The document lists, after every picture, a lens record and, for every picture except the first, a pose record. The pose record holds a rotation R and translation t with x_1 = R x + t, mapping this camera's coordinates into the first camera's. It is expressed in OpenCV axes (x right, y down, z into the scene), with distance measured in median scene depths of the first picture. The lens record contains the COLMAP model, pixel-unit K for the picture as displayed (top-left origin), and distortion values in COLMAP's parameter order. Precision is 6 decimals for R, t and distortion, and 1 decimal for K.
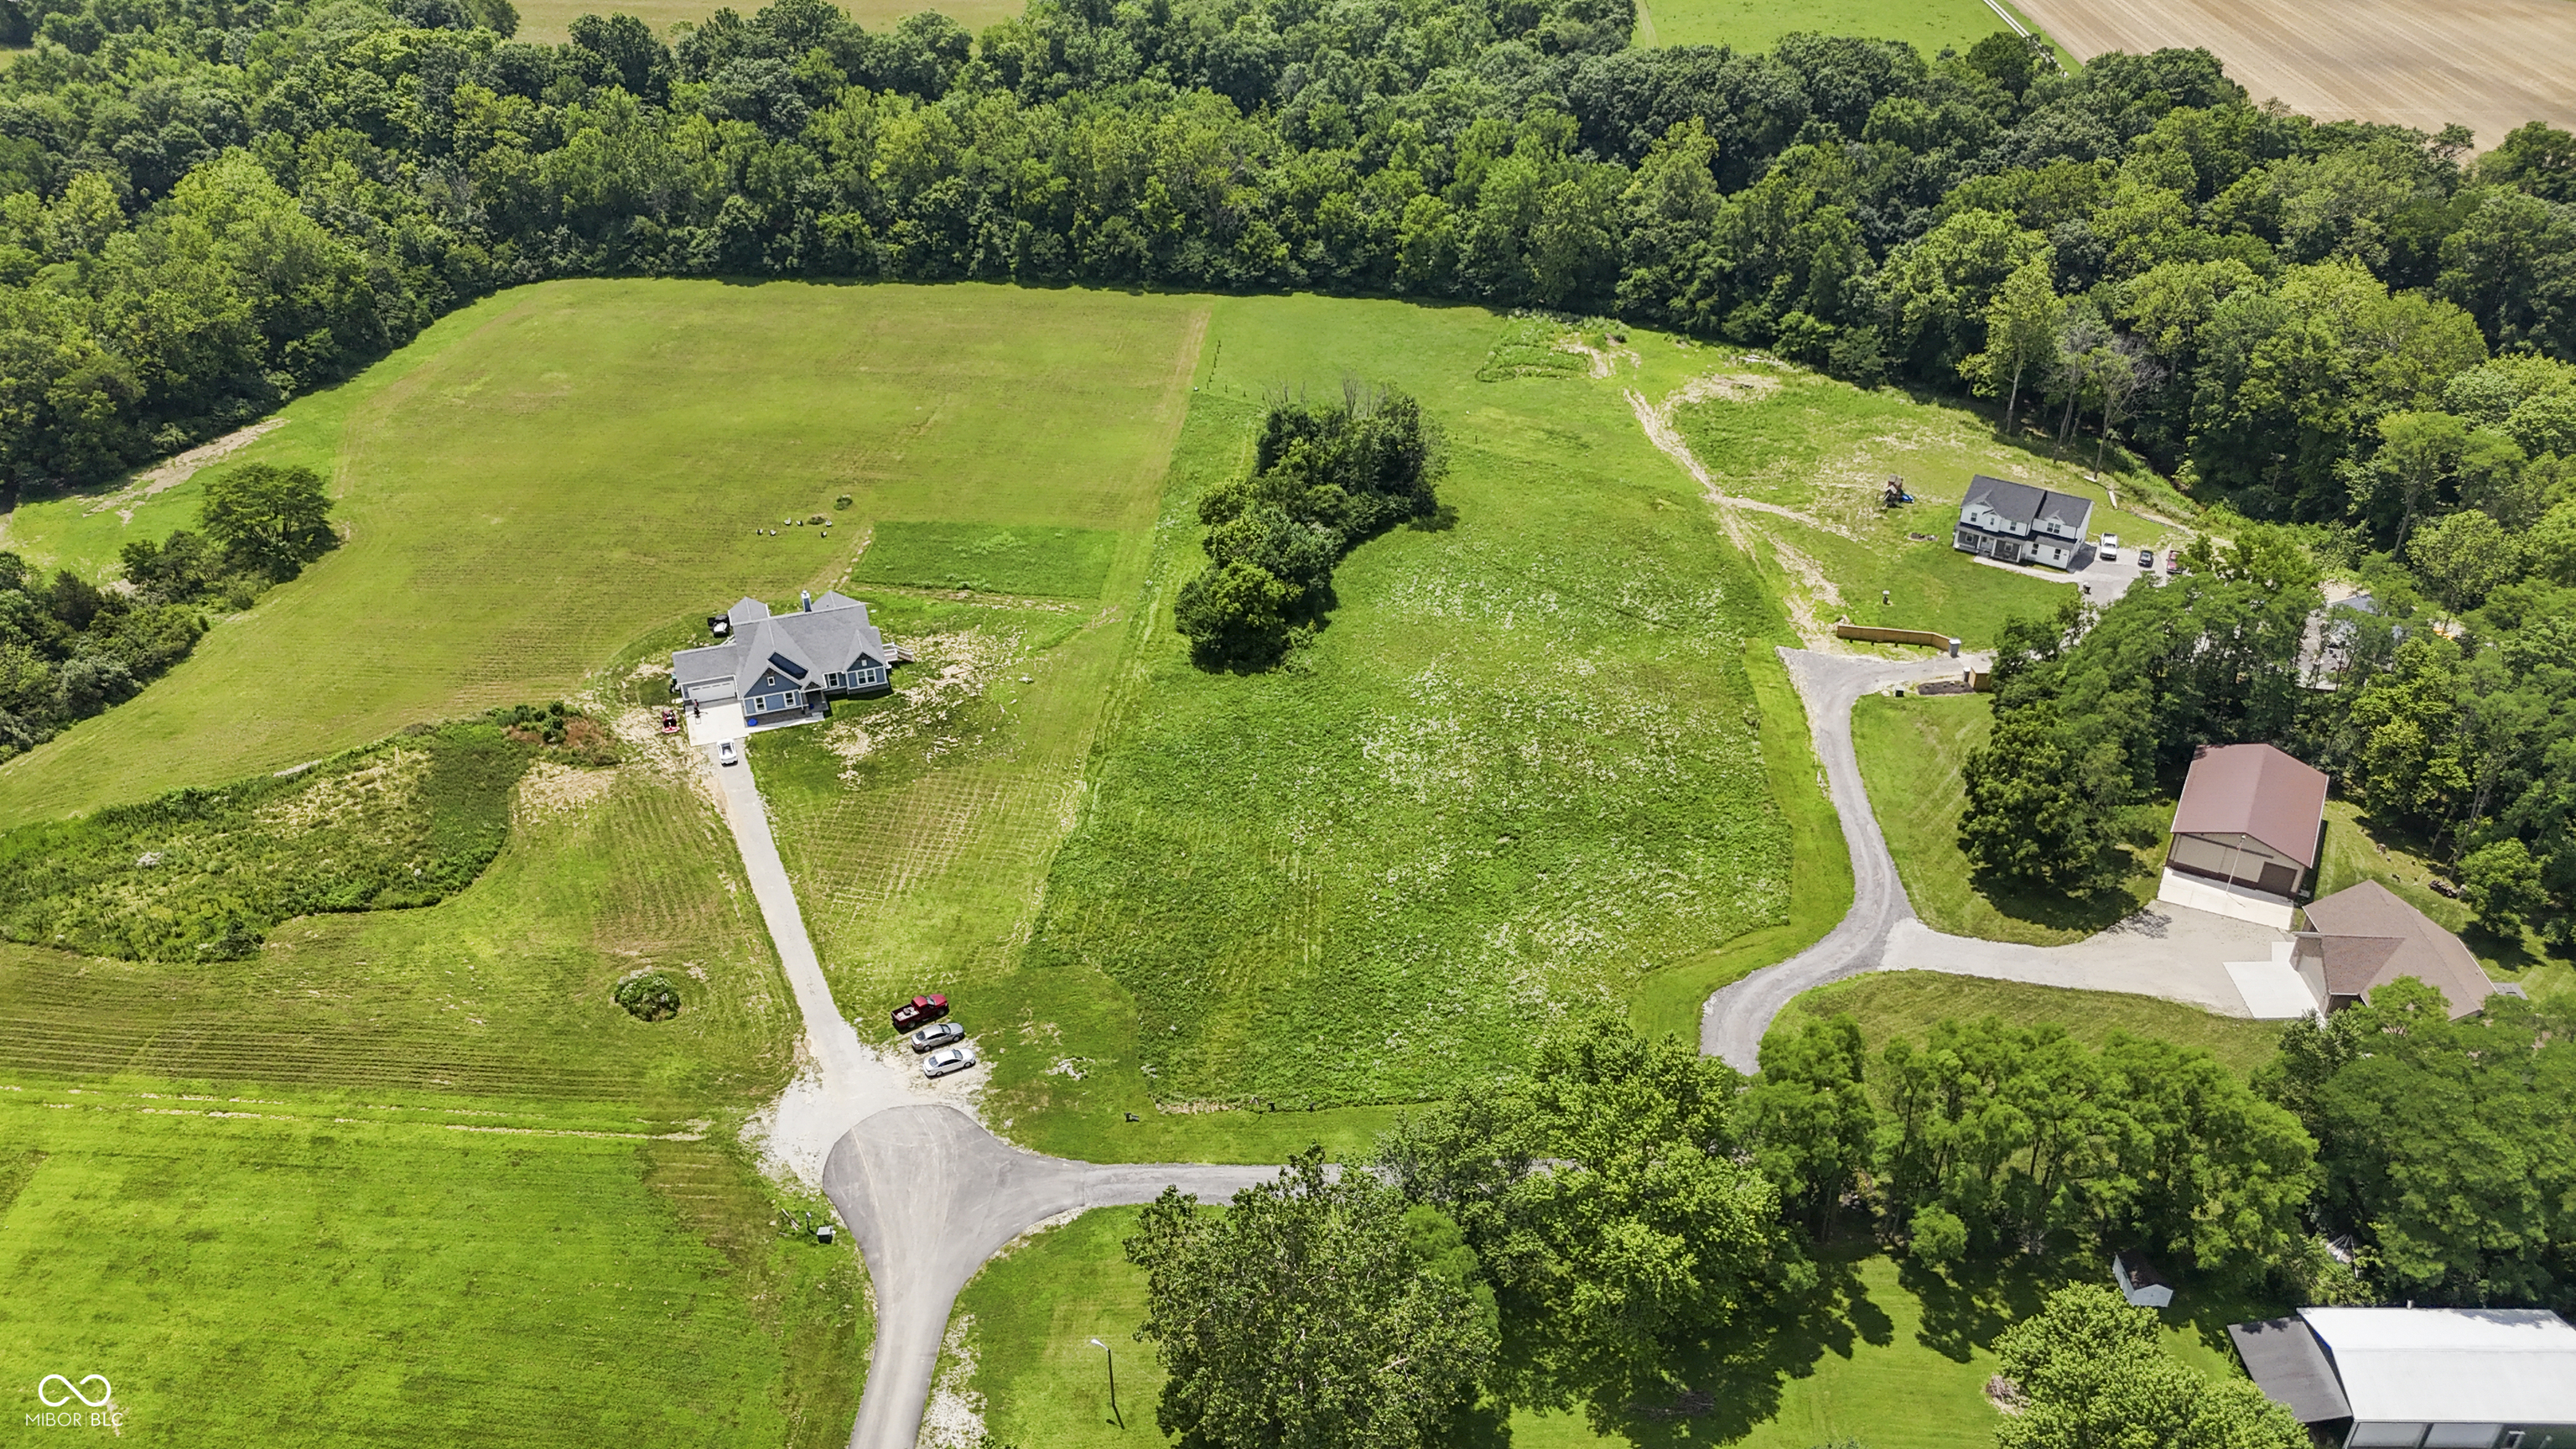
lens RADIAL K [[1916.5, 0, 1292.4], [0, 1916.5, 707.9], [0, 0, 1]] dist [0.056596, -0.047315]
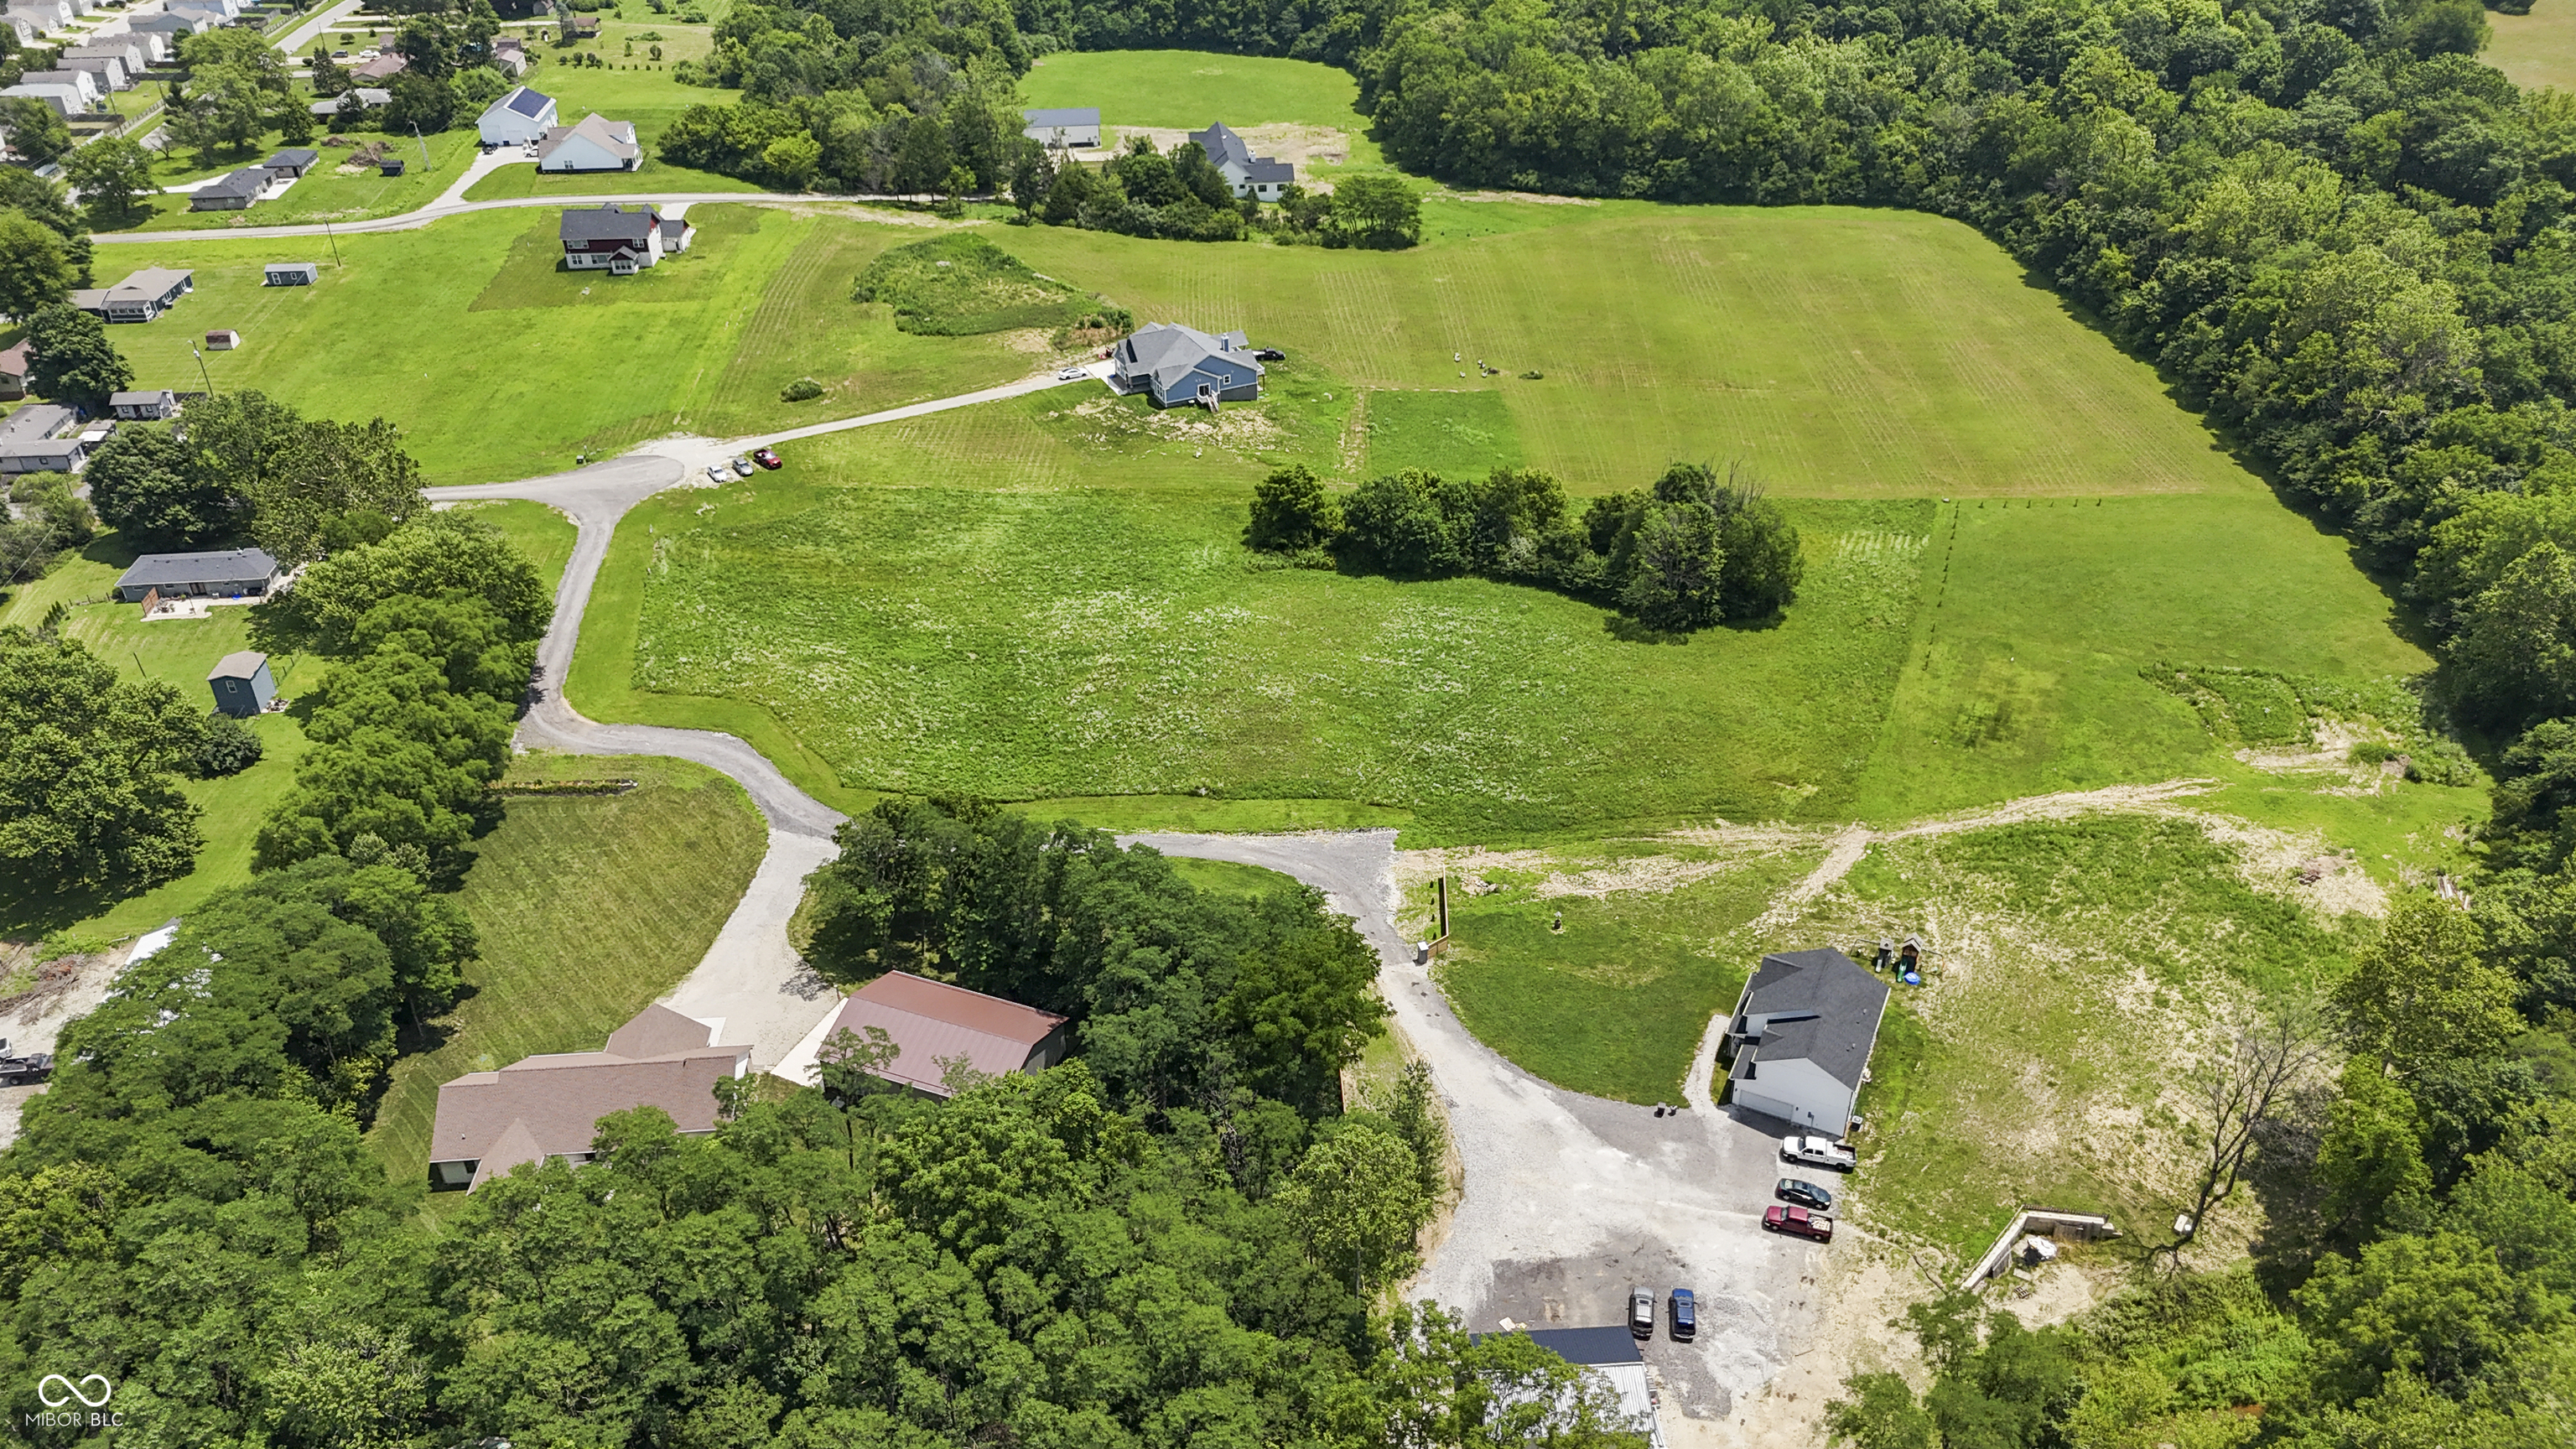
lens RADIAL K [[1916.5, 0, 1292.4], [0, 1916.5, 707.9], [0, 0, 1]] dist [0.056596, -0.047315]
pose [[0.118545, 0.526347, -0.841966, 0.693447], [-0.512222, 0.758827, 0.402255, -0.291418], [0.850632, 0.383588, 0.359562, 0.459505]]
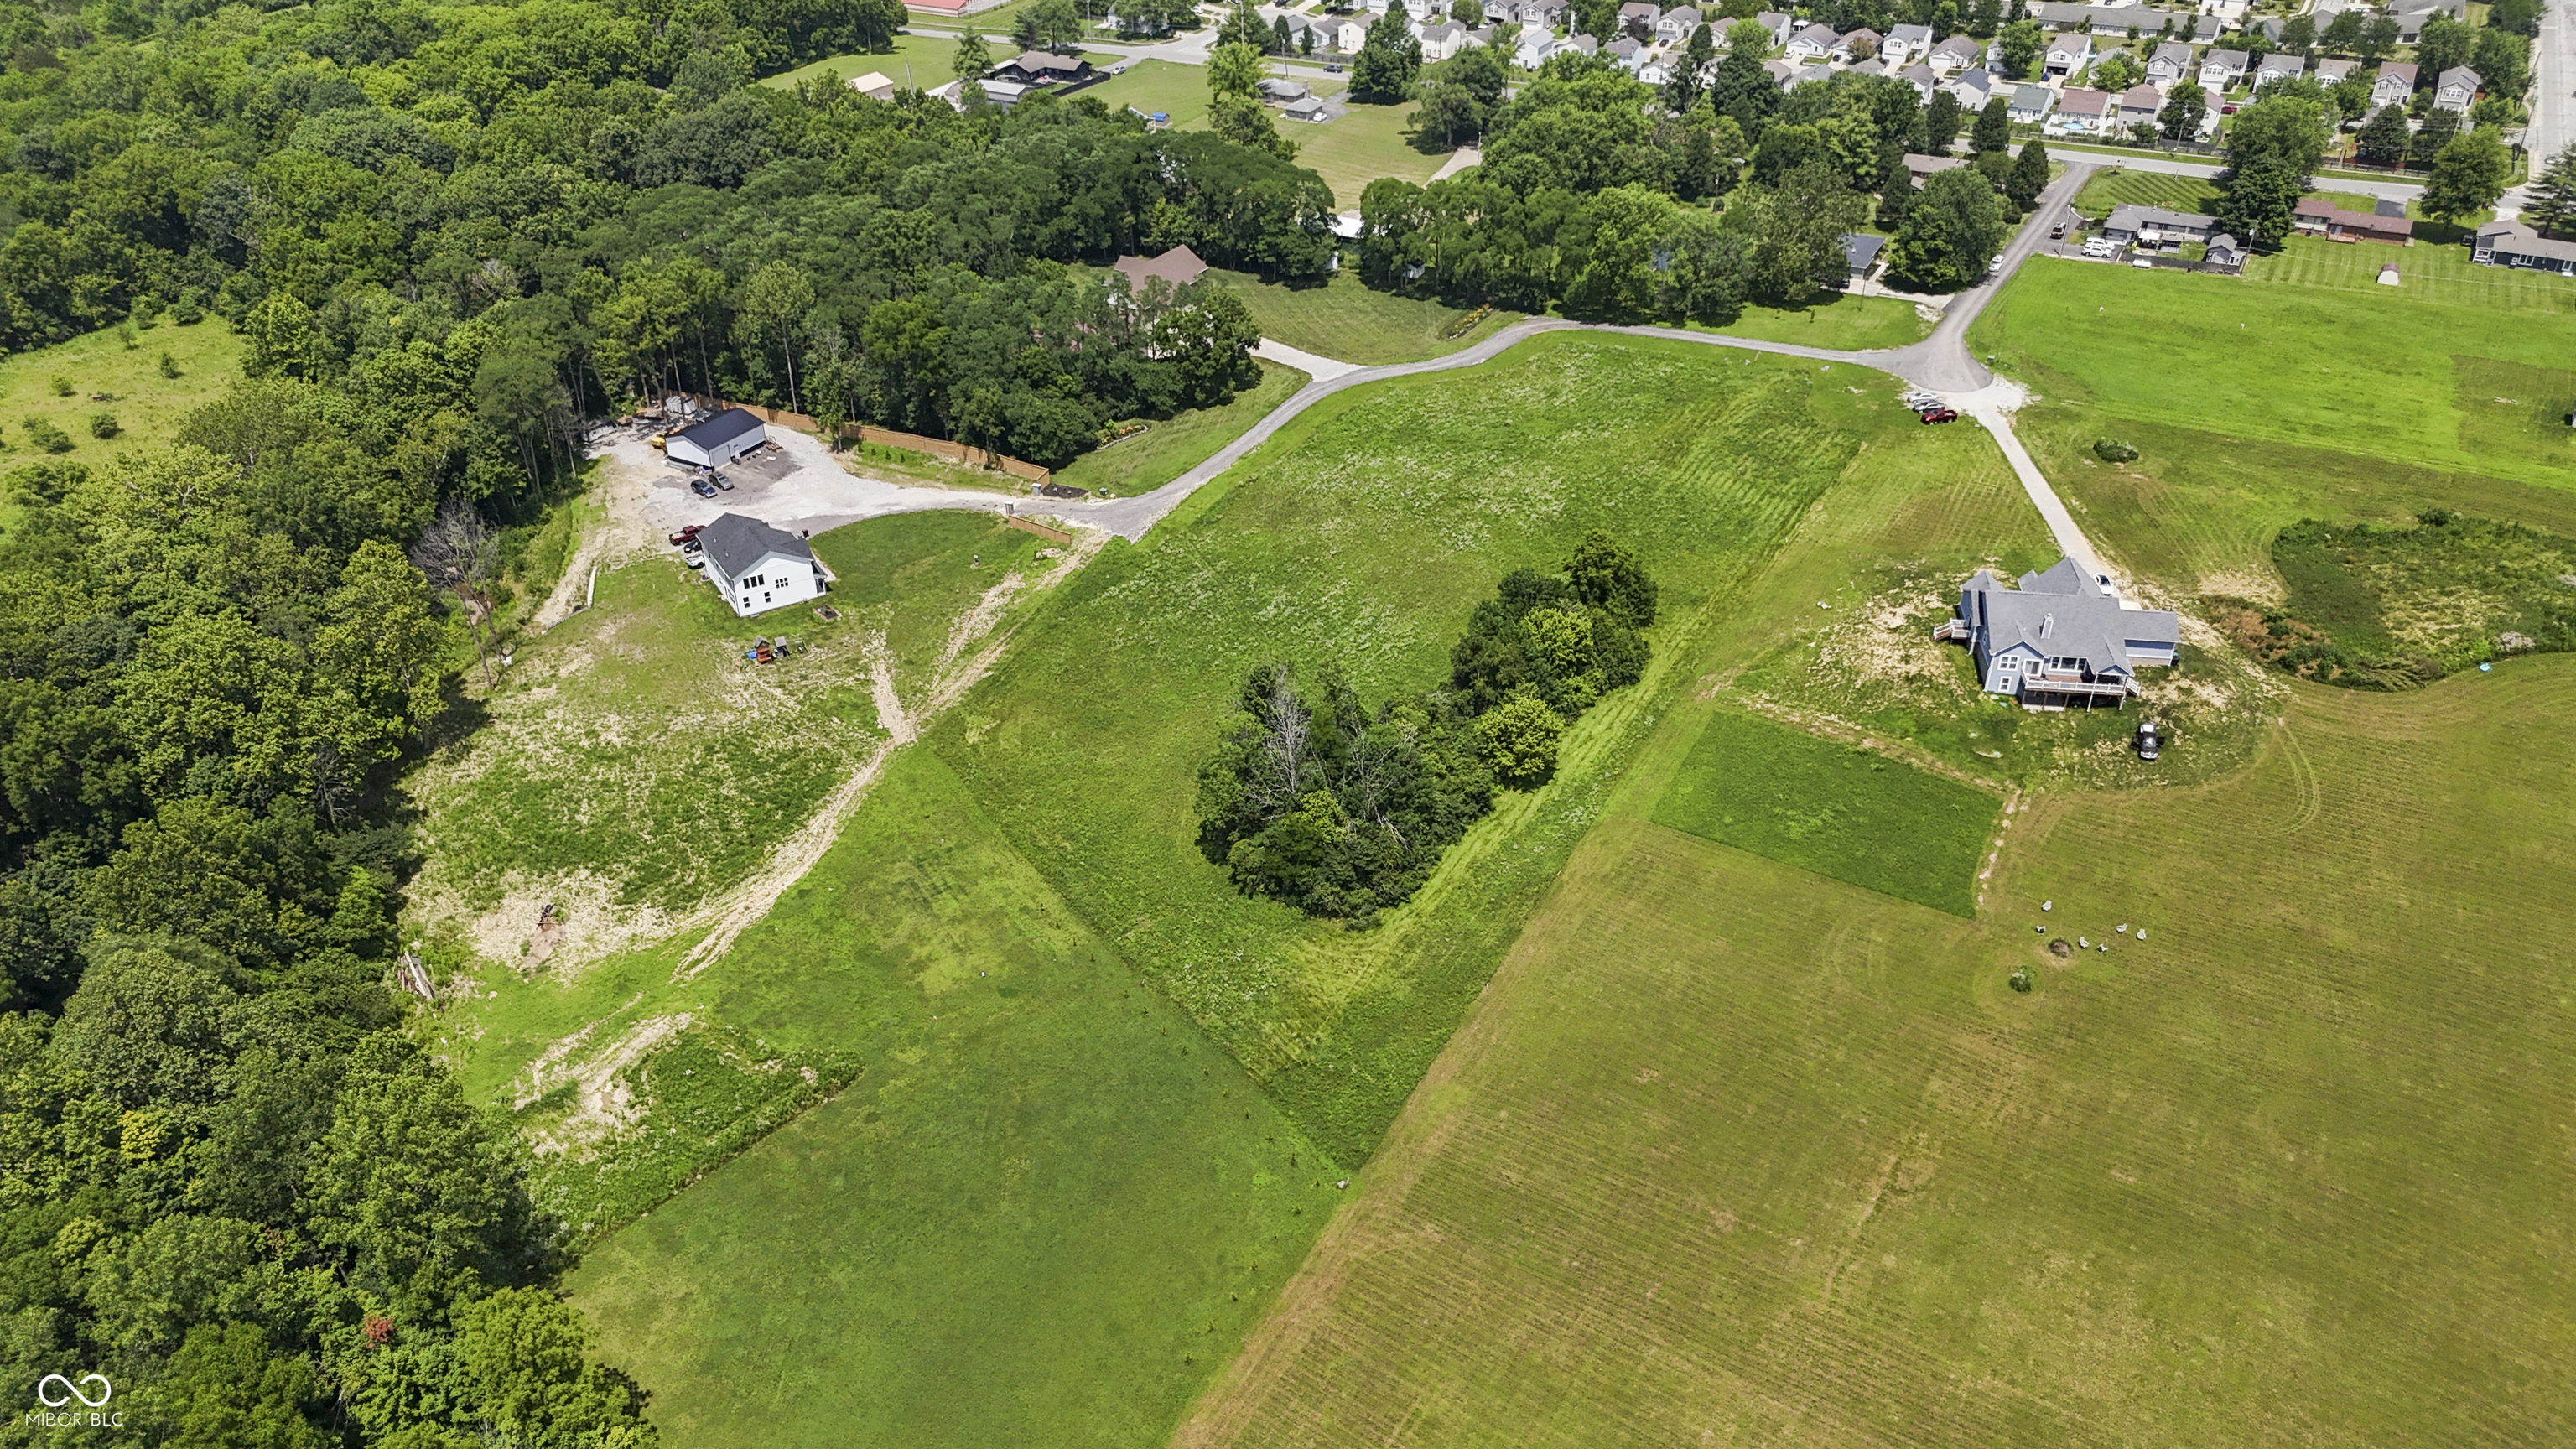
lens RADIAL K [[1916.5, 0, 1292.4], [0, 1916.5, 707.9], [0, 0, 1]] dist [0.056596, -0.047315]
pose [[-0.894109, -0.223665, 0.387998, -0.208045], [0.245455, 0.479913, 0.842280, -0.661026], [-0.374594, 0.848326, -0.374195, 1.073282]]
